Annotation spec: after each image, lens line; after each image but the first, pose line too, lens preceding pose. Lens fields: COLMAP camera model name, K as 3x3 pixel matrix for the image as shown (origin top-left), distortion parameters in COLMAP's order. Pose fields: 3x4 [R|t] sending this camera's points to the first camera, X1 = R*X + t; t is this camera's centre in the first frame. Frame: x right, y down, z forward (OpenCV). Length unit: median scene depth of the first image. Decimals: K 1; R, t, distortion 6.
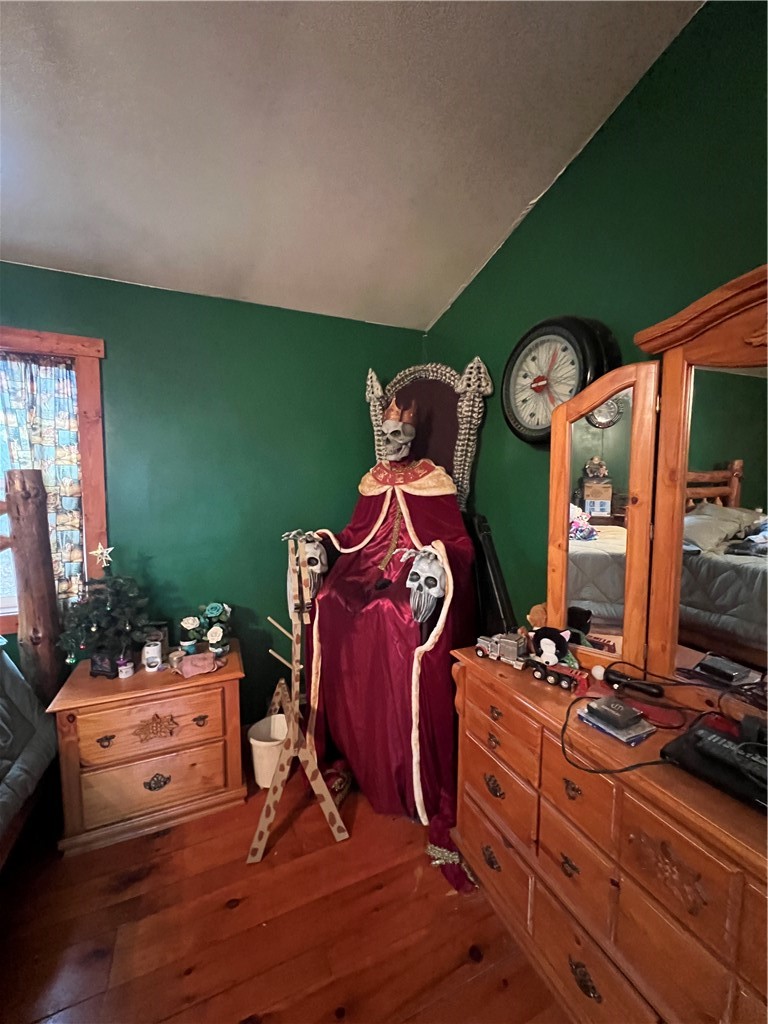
lens RADIAL K [[410.3, 0, 383.4], [0, 410.3, 516.2], [0, 0, 1]] dist [0.002070, 0.000154]
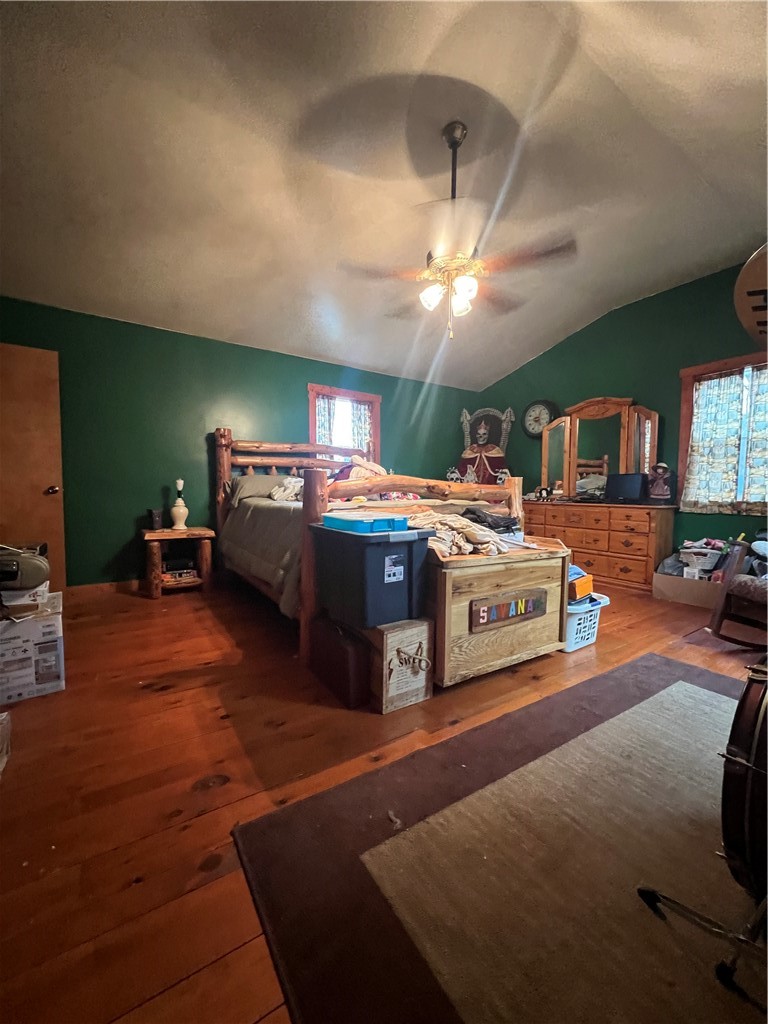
lens RADIAL K [[407.0, 0, 384.0], [0, 407.0, 512.0], [0, 0, 1]] dist [0.000286, 0.000074]
pose [[0.986959, 0.002626, 0.160950, -1.128437], [0.002673, 0.999462, -0.032696, 0.432225], [-0.160949, 0.032700, 0.986421, -1.660051]]
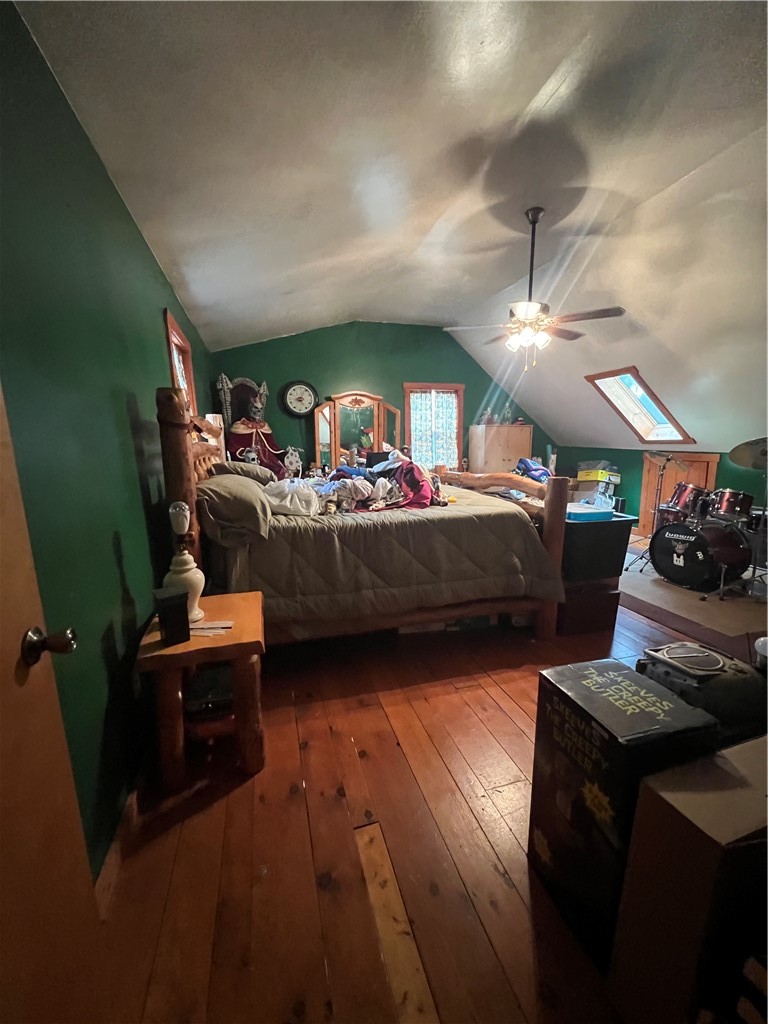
lens RADIAL K [[407.0, 0, 384.0], [0, 407.0, 512.0], [0, 0, 1]] dist [0.000286, 0.000074]
pose [[0.132183, -0.165482, 0.977314, -2.582305], [0.094151, 0.983604, 0.153813, 0.121407], [-0.986744, 0.071683, 0.145596, -0.085847]]
